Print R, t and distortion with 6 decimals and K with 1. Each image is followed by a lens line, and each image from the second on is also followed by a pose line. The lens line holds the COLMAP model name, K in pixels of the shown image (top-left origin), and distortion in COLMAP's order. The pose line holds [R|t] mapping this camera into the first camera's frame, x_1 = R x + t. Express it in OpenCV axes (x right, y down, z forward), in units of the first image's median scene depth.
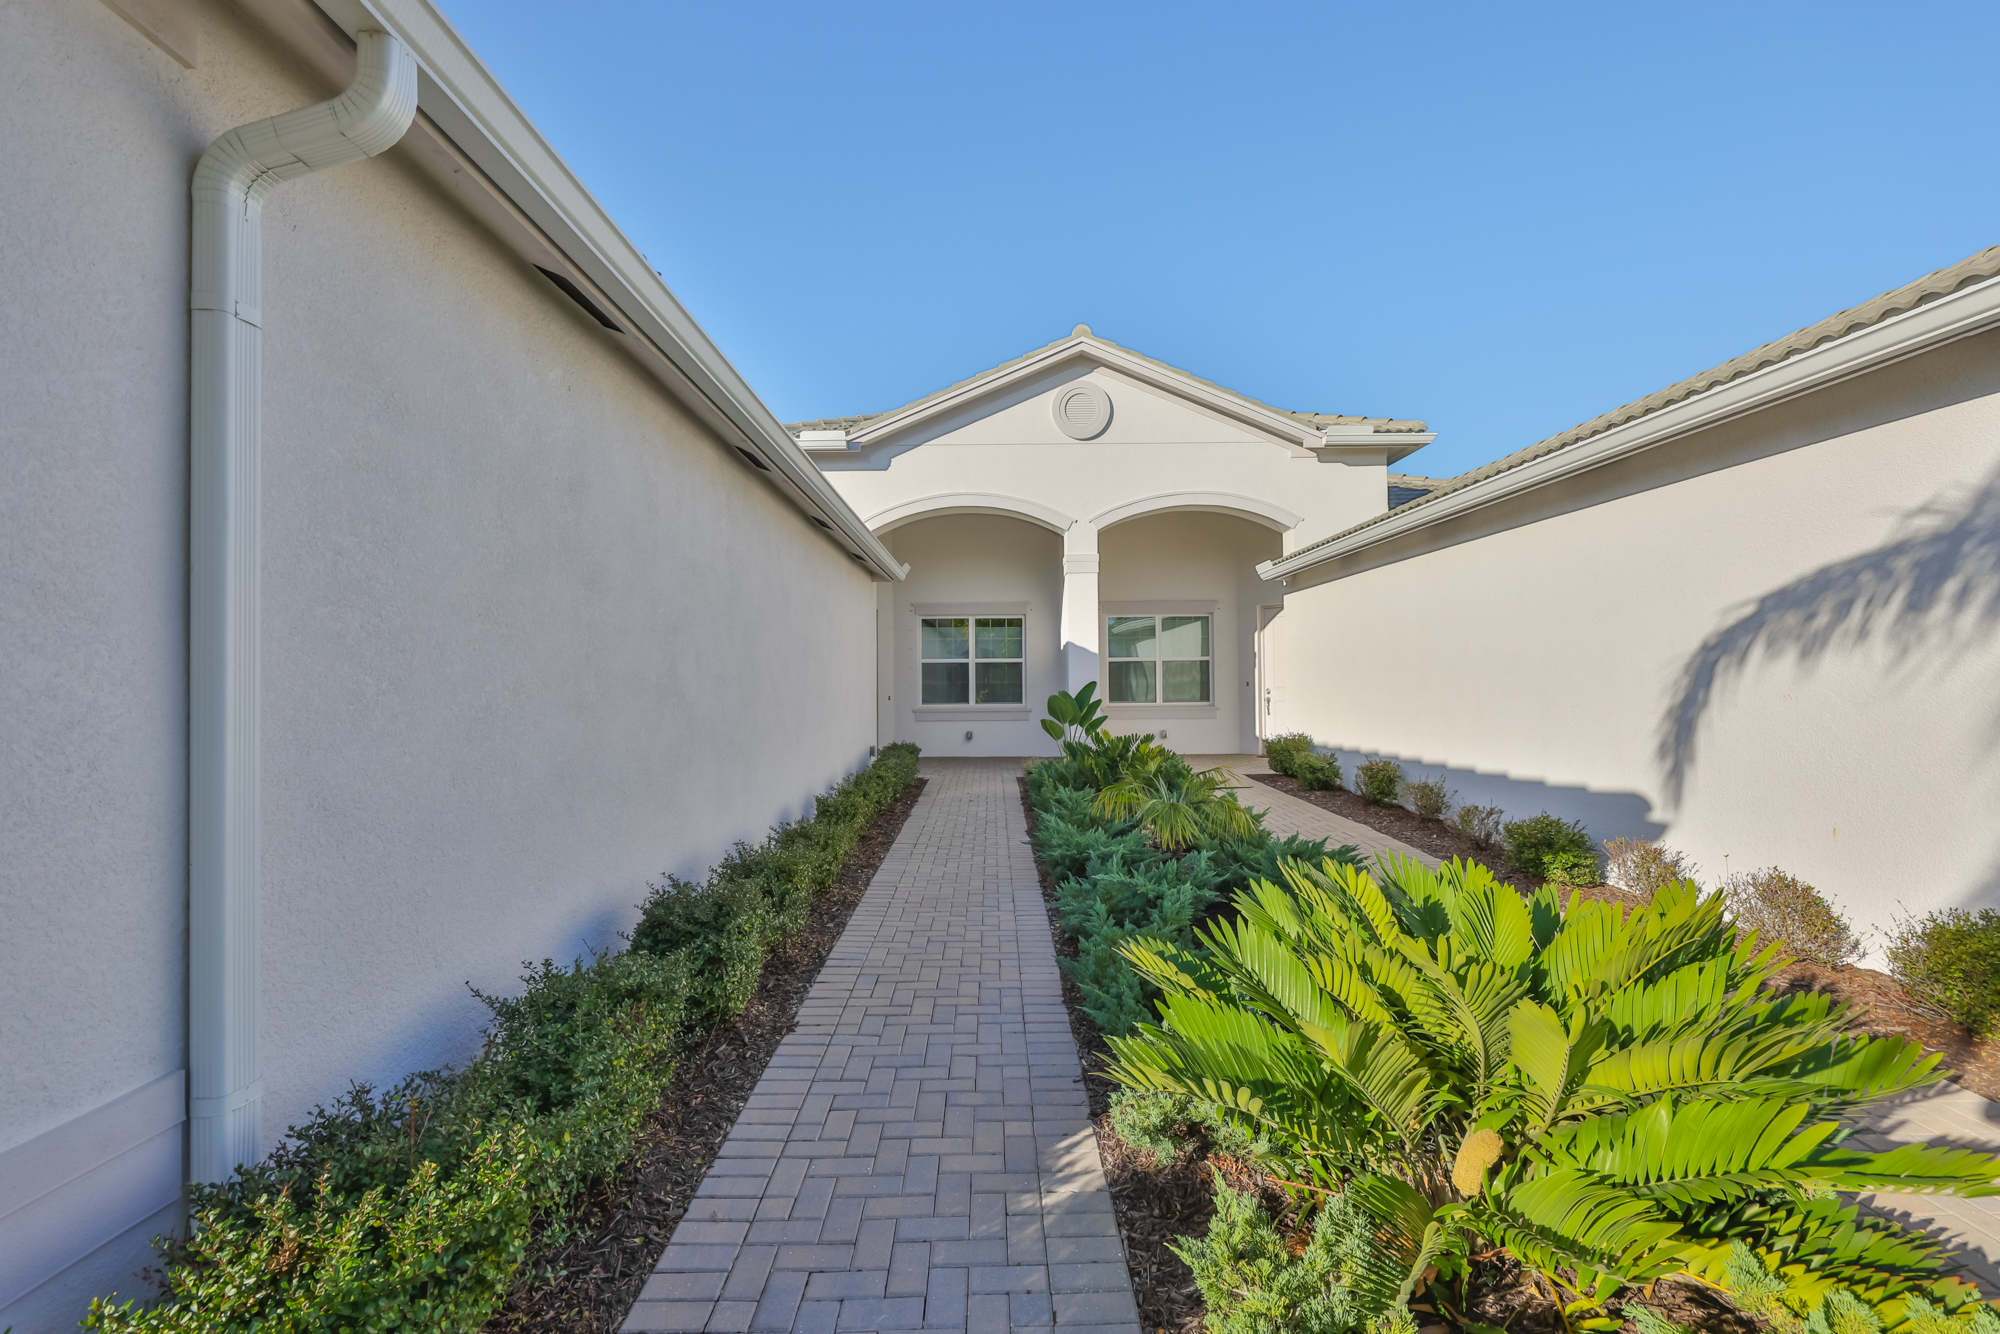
lens RADIAL K [[845.7, 0, 994.5], [0, 845.7, 665.5], [0, 0, 1]] dist [-0.001561, -0.000174]
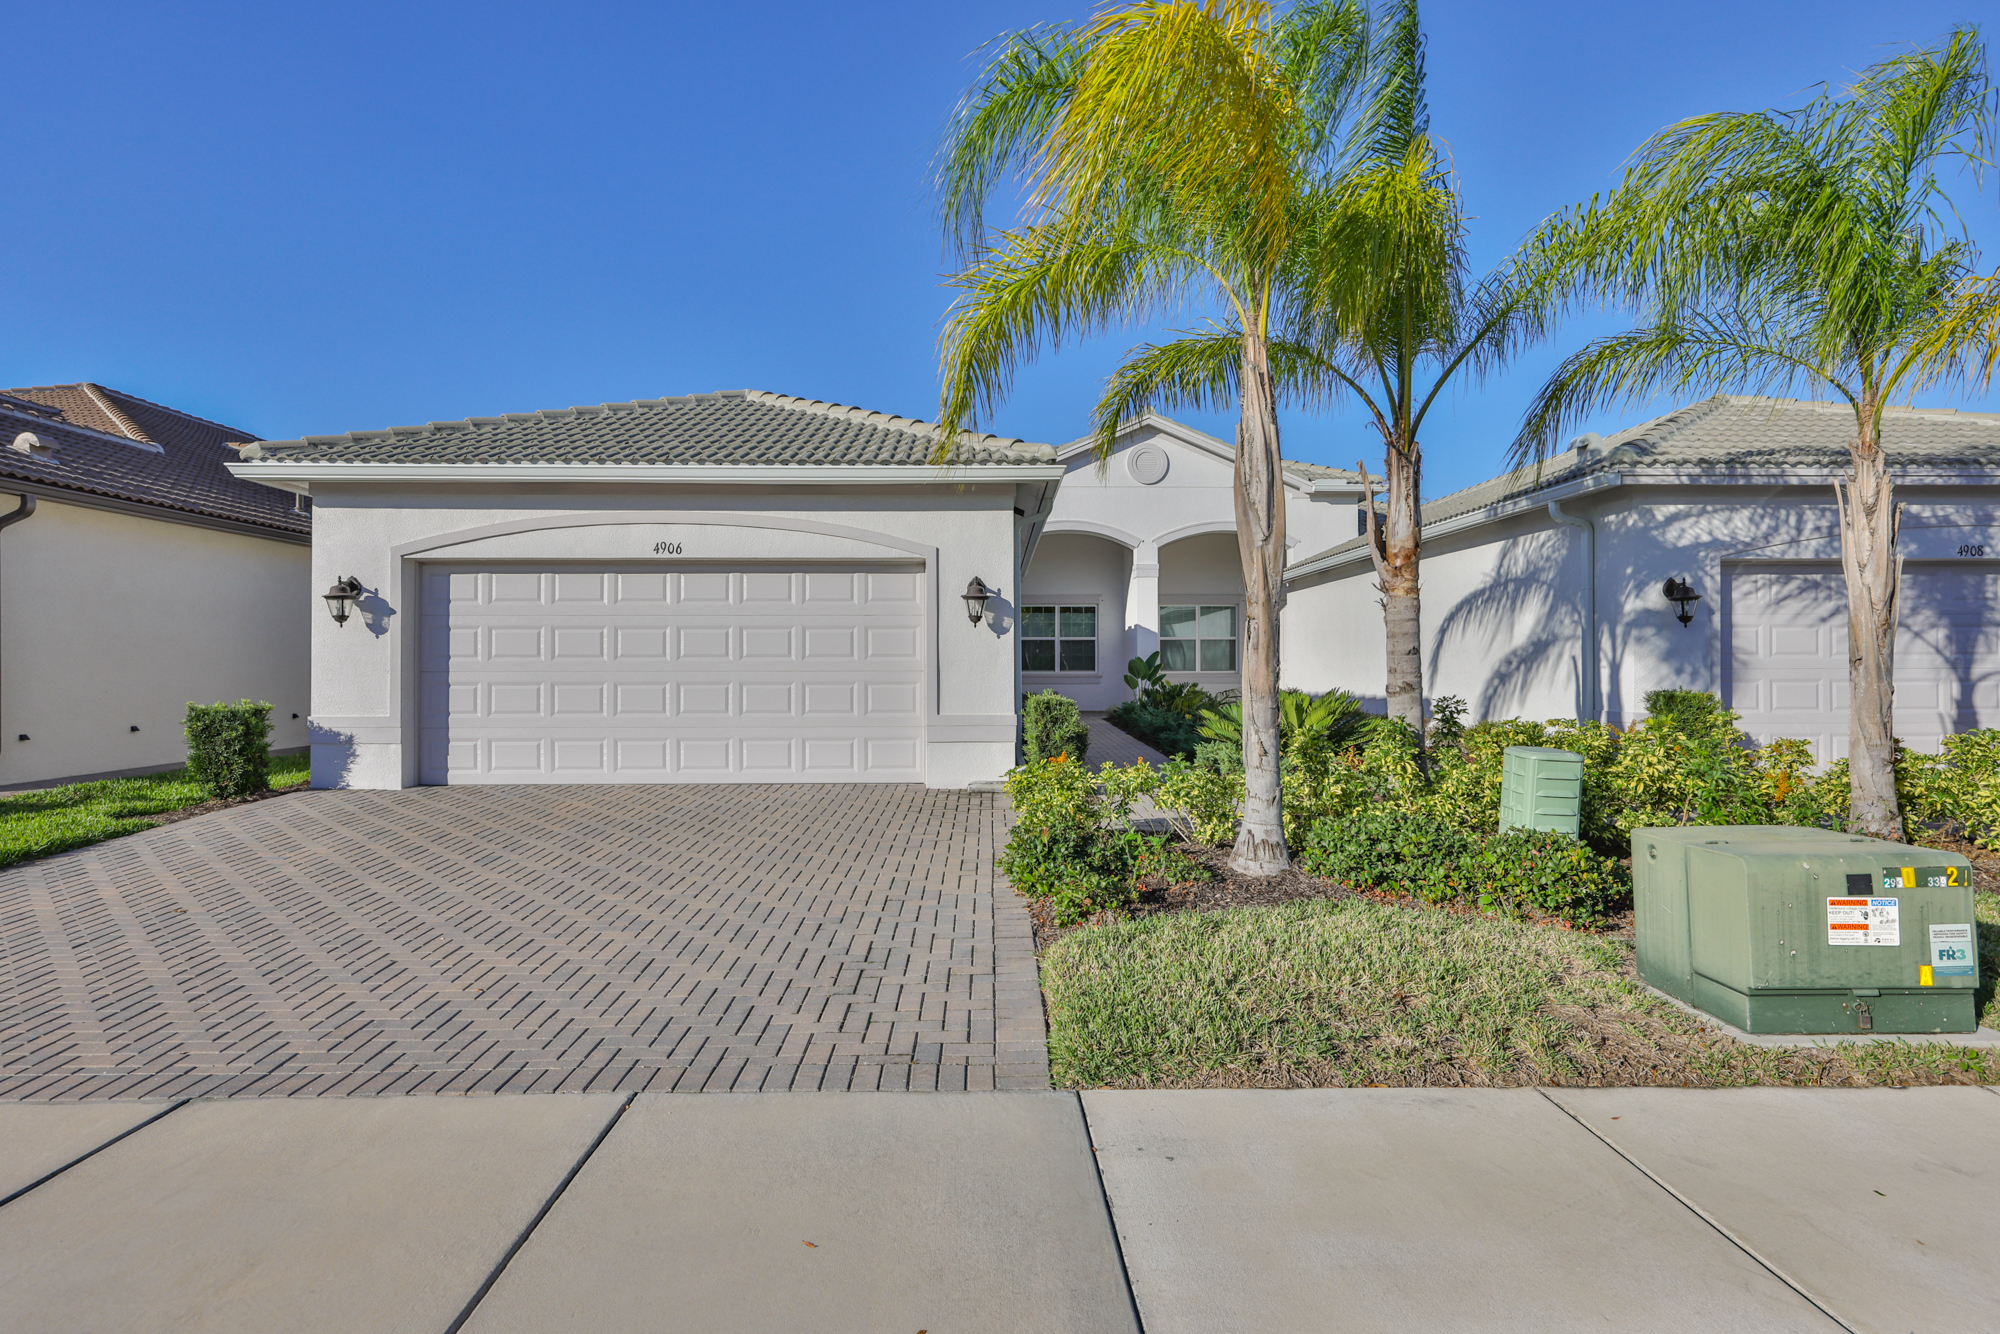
lens RADIAL K [[1047.0, 0, 979.2], [0, 1047.0, 667.2], [0, 0, 1]] dist [-0.004145, -0.000401]
pose [[0.999982, 0.003073, -0.005058, -0.170405], [-0.002996, 0.999879, 0.015265, 0.017682], [0.005105, -0.015250, 0.999871, -0.775457]]
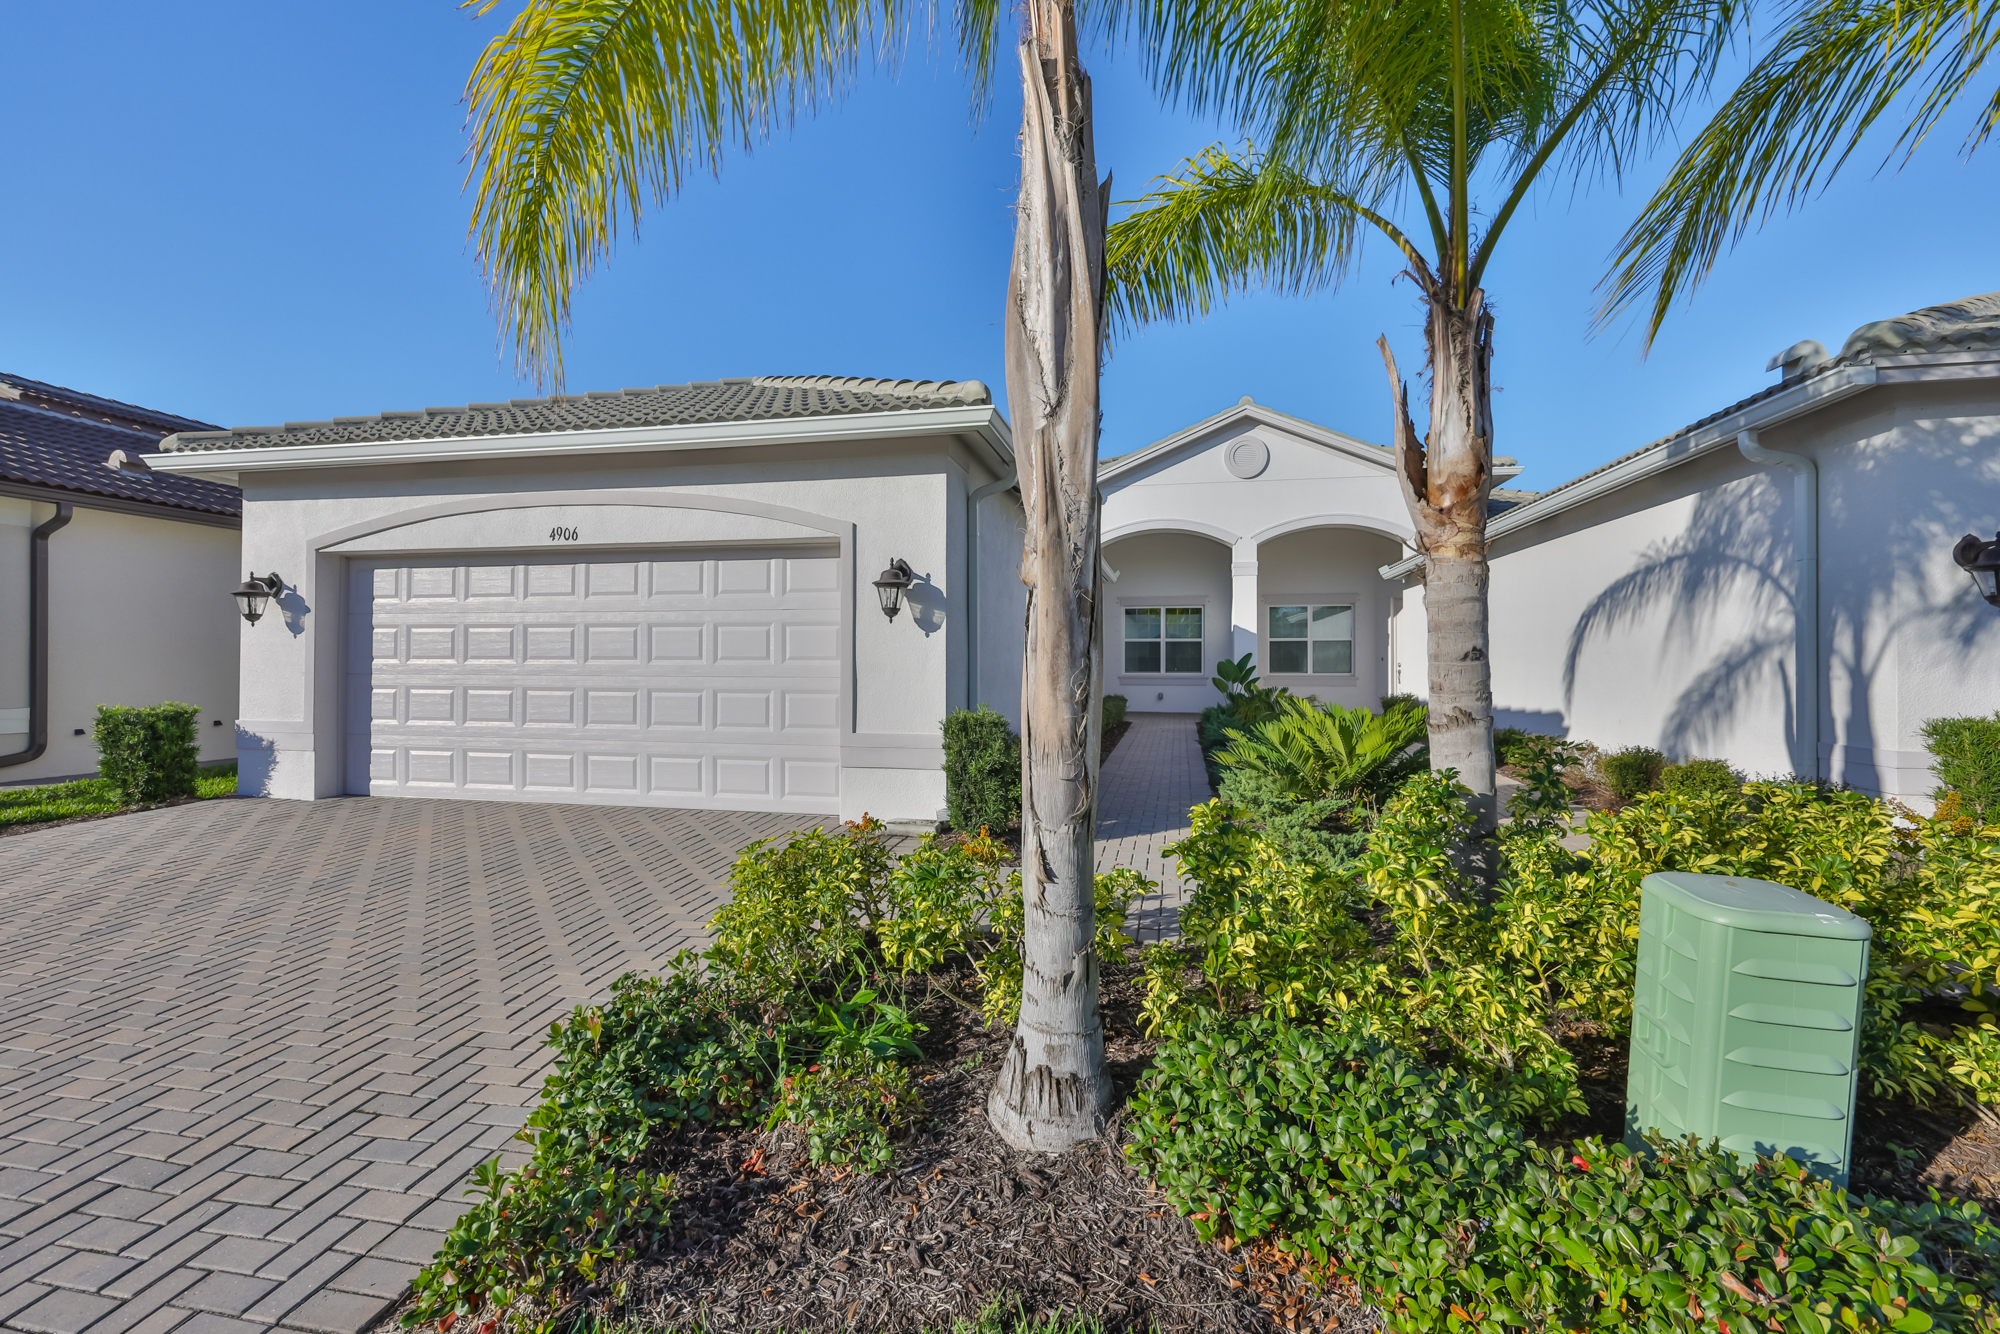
lens RADIAL K [[852.2, 0, 998.4], [0, 852.2, 658.8], [0, 0, 1]] dist [-0.001426, 0.000356]
pose [[0.977566, 0.006298, -0.210536, 0.003430], [-0.004684, 0.999956, 0.008166, 0.016635], [0.210578, -0.006997, 0.977552, -0.438114]]
